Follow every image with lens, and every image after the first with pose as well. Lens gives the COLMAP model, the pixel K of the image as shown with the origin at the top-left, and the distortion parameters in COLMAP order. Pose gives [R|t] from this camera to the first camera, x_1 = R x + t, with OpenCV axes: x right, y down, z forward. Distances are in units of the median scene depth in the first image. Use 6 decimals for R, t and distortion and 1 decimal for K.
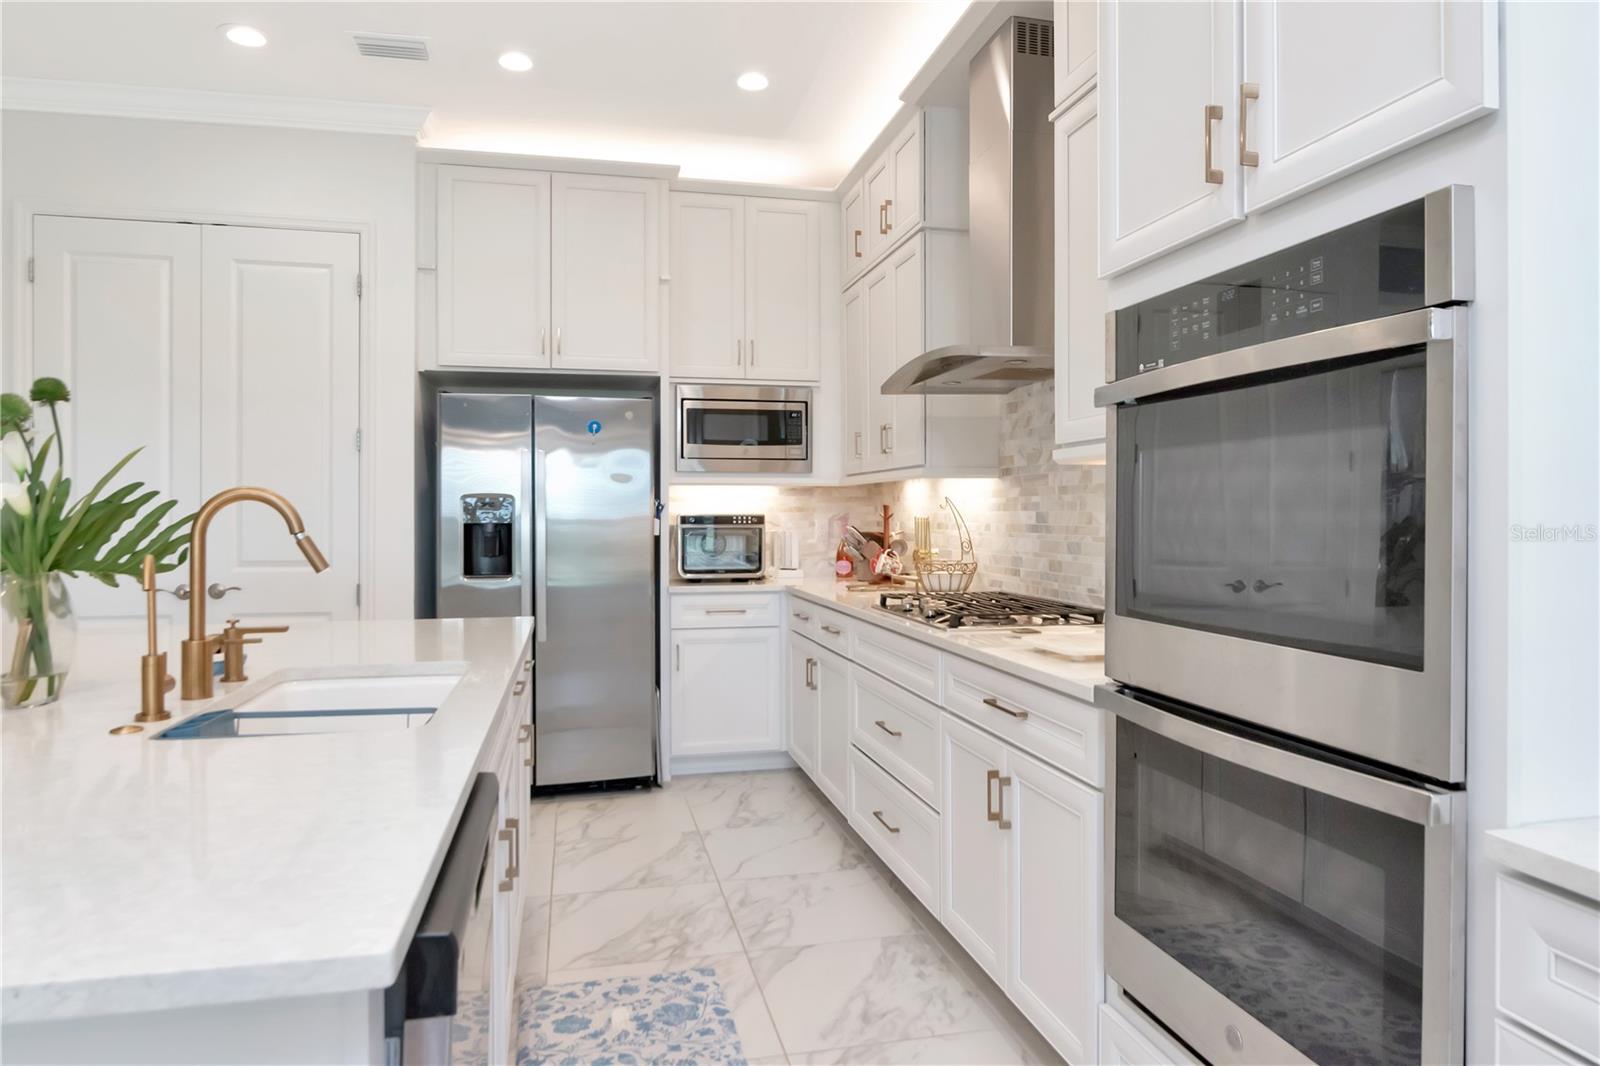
lens RADIAL K [[980.3, 0, 805.5], [0, 980.3, 517.7], [0, 0, 1]] dist [-0.016175, 0.006804]
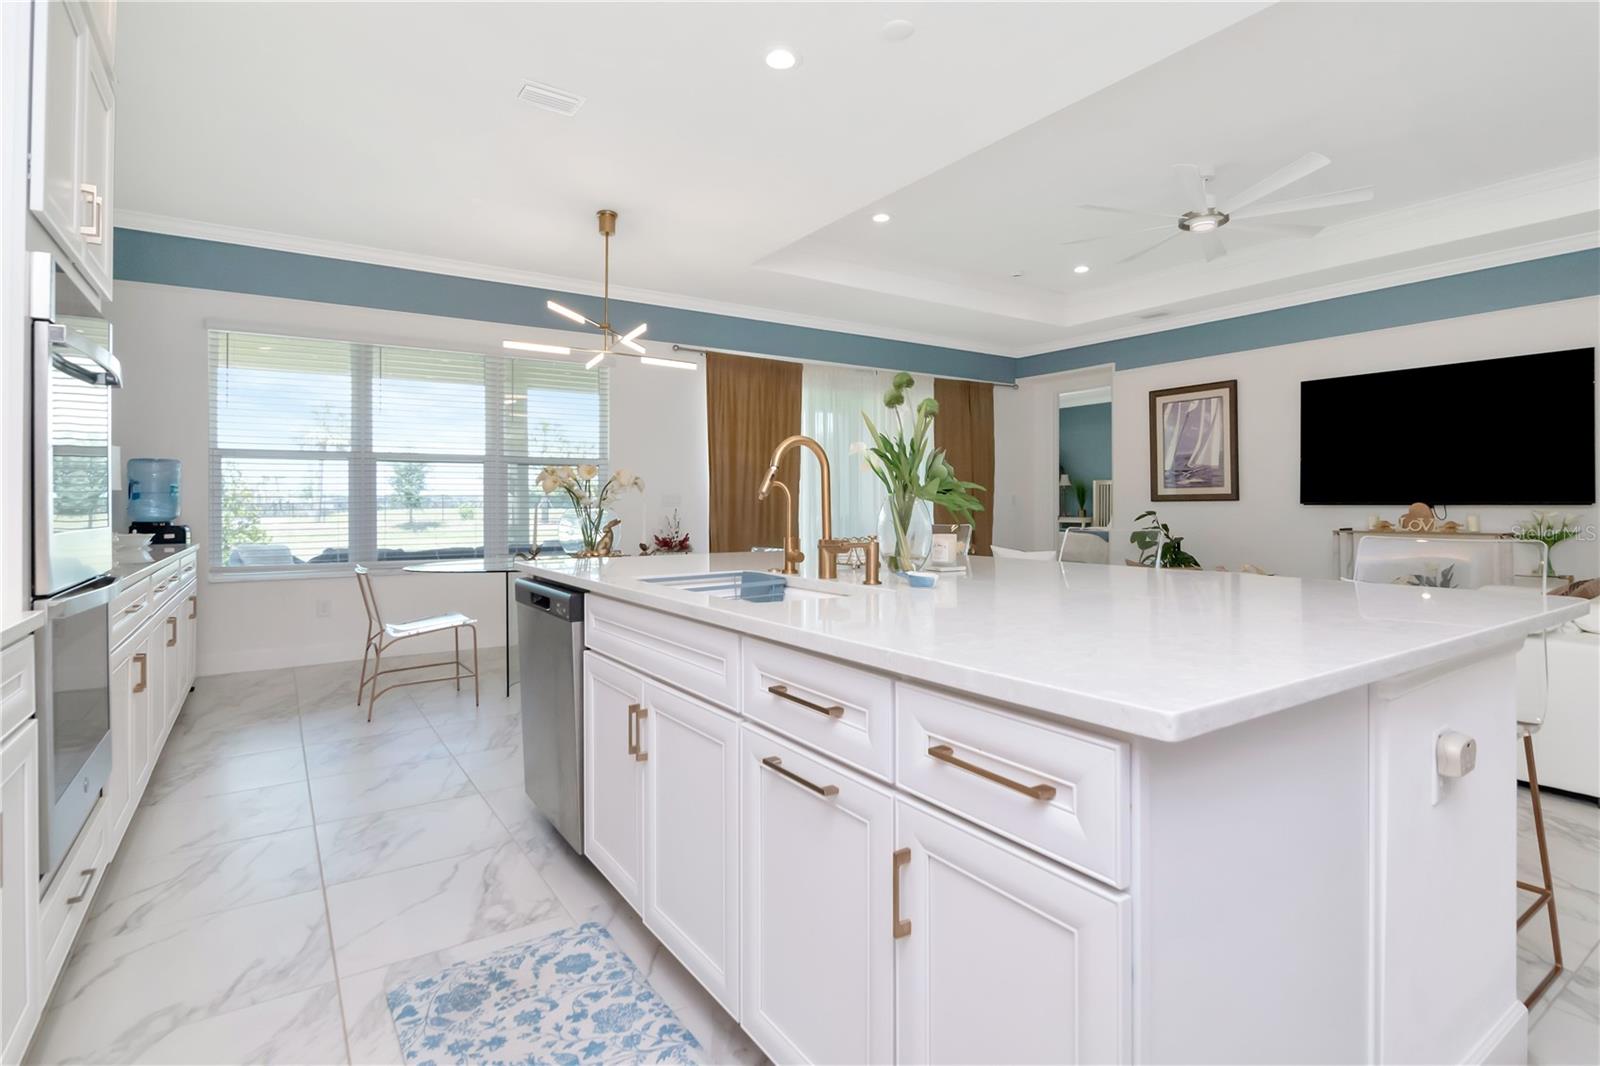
lens RADIAL K [[783.4, 0, 807.2], [0, 783.4, 511.7], [0, 0, 1]] dist [-0.002646, -0.003737]
pose [[-0.933017, 0.006846, -0.359766, -0.109656], [0.002691, 0.999924, 0.012048, 0.034142], [0.359821, 0.010273, -0.932965, 1.128254]]
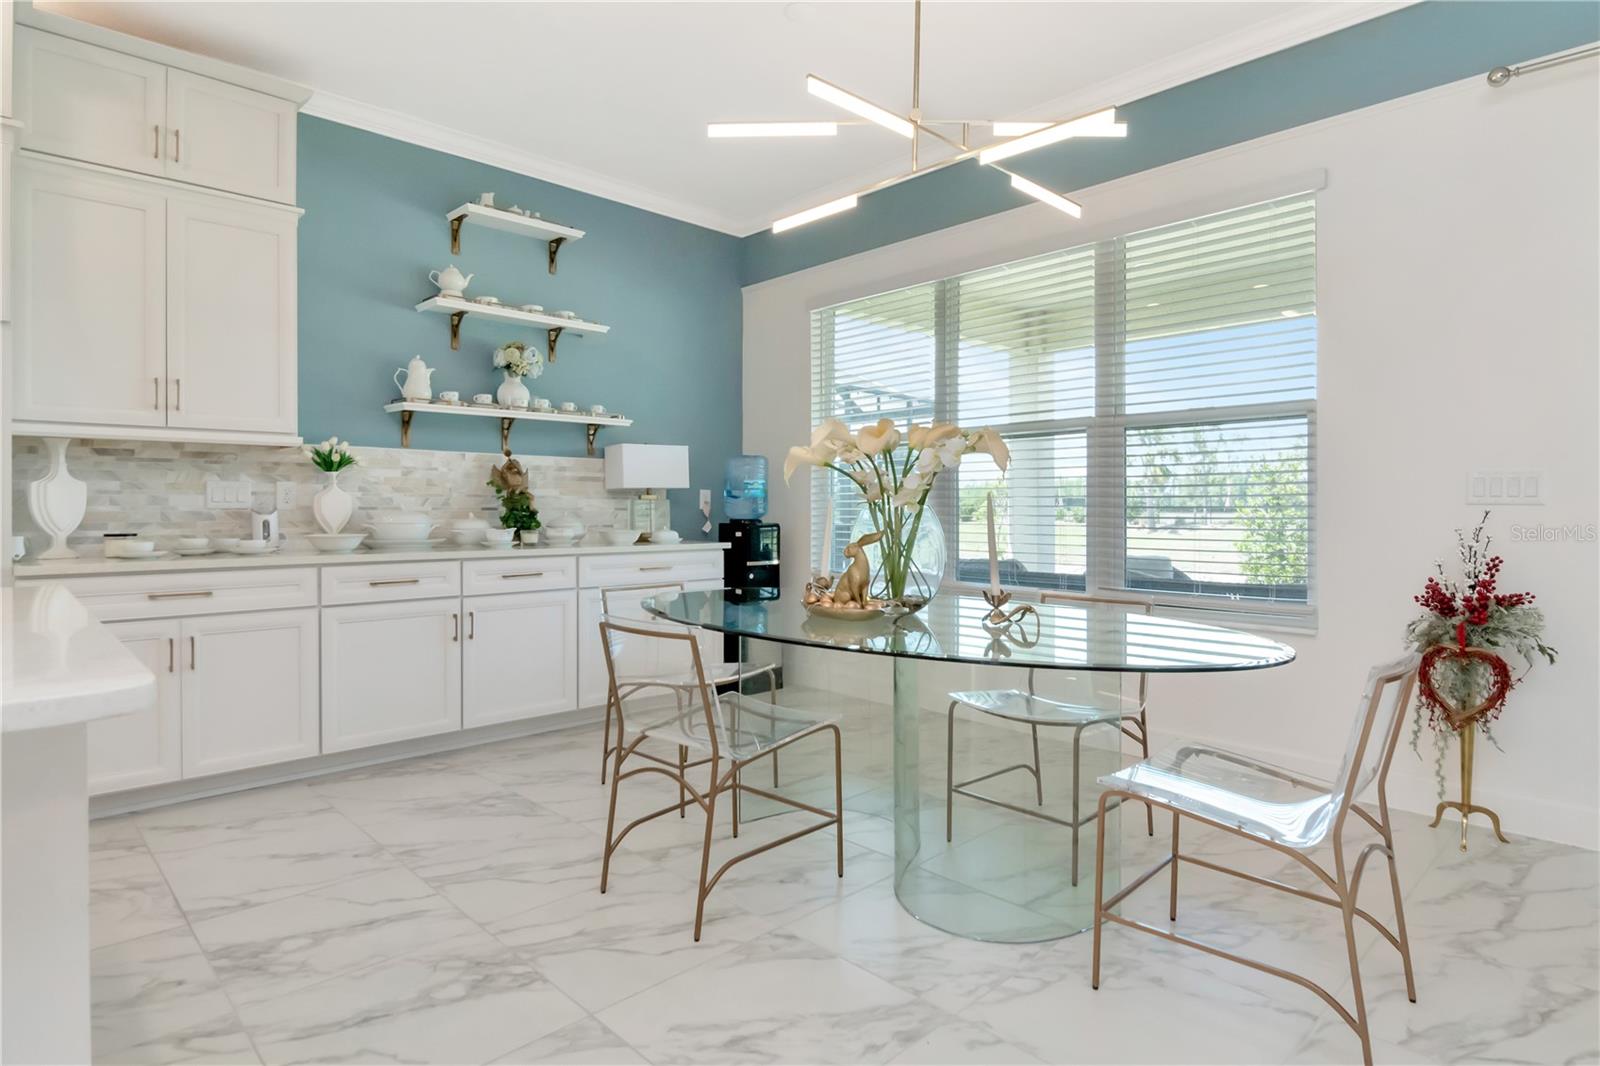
lens RADIAL K [[860.4, 0, 803.5], [0, 860.4, 514.6], [0, 0, 1]] dist [-0.007635, -0.004935]
pose [[-0.520615, -0.006134, 0.853769, -0.875920], [0.002304, 0.999960, 0.008589, 0.045026], [-0.853788, 0.006439, -0.520581, 0.086041]]
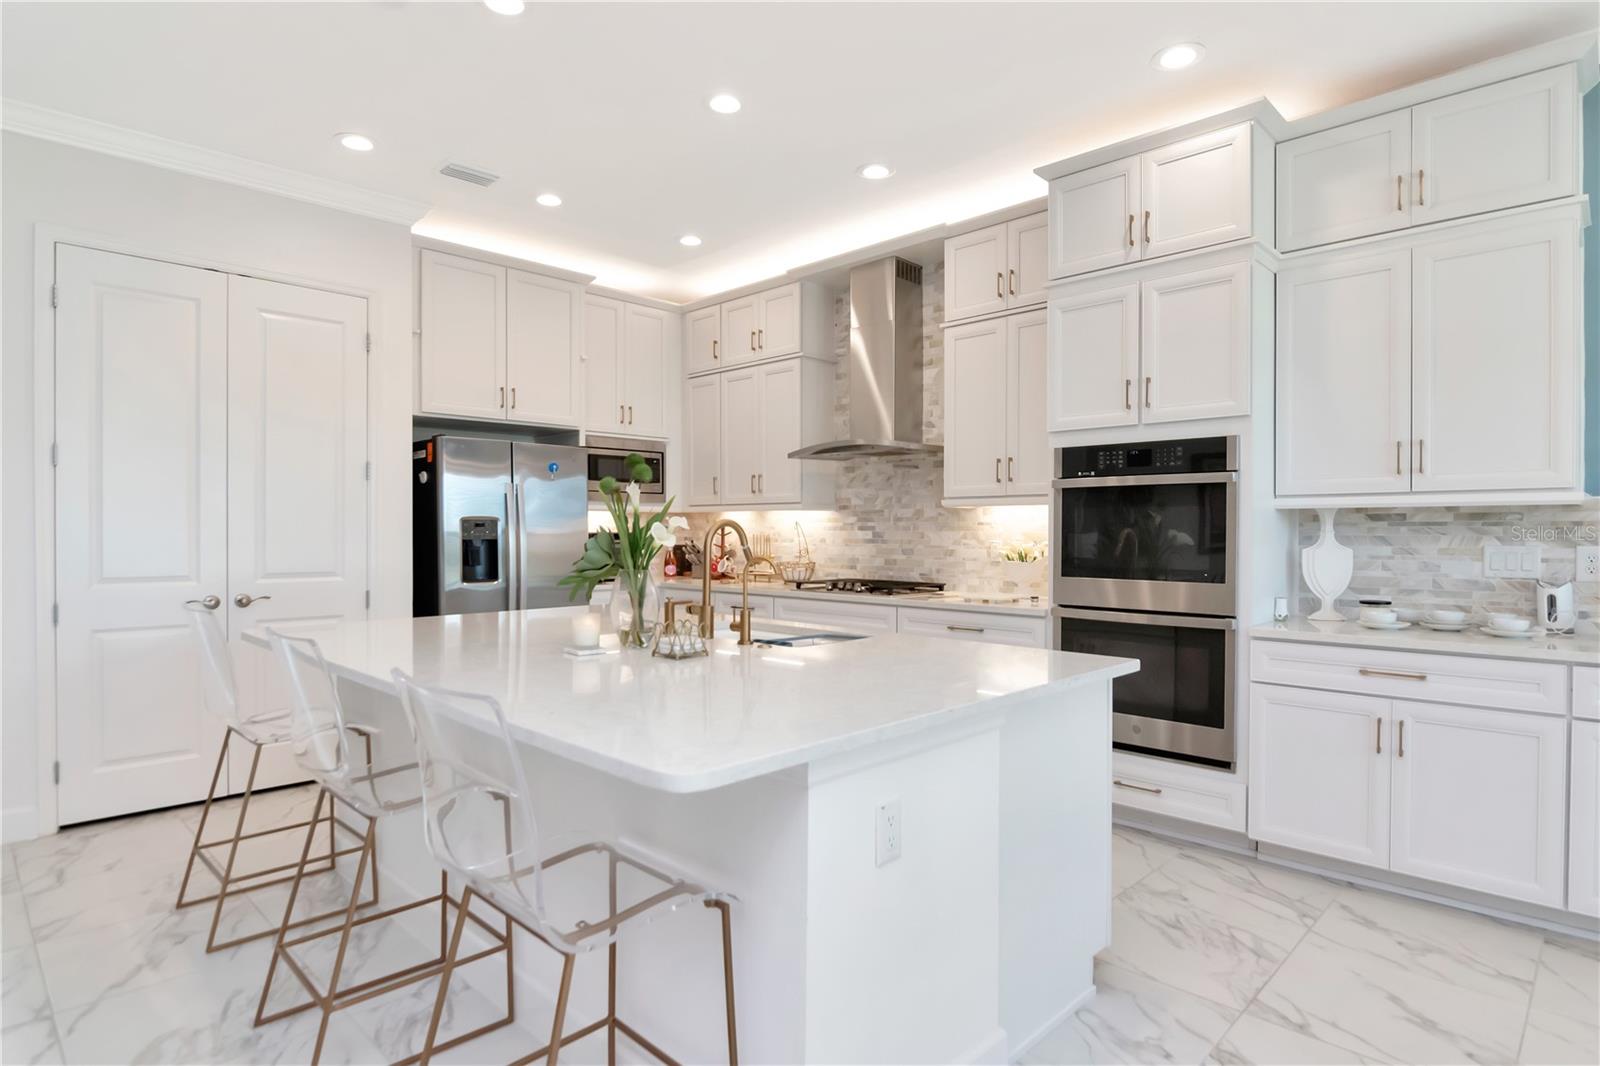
lens RADIAL K [[860.4, 0, 806.0], [0, 860.4, 541.5], [0, 0, 1]] dist [-0.007635, -0.004935]
pose [[0.839591, -0.006682, 0.543178, -0.708013], [0.000560, 0.999934, 0.011436, -0.005836], [-0.543219, -0.009297, 0.839540, -0.220228]]
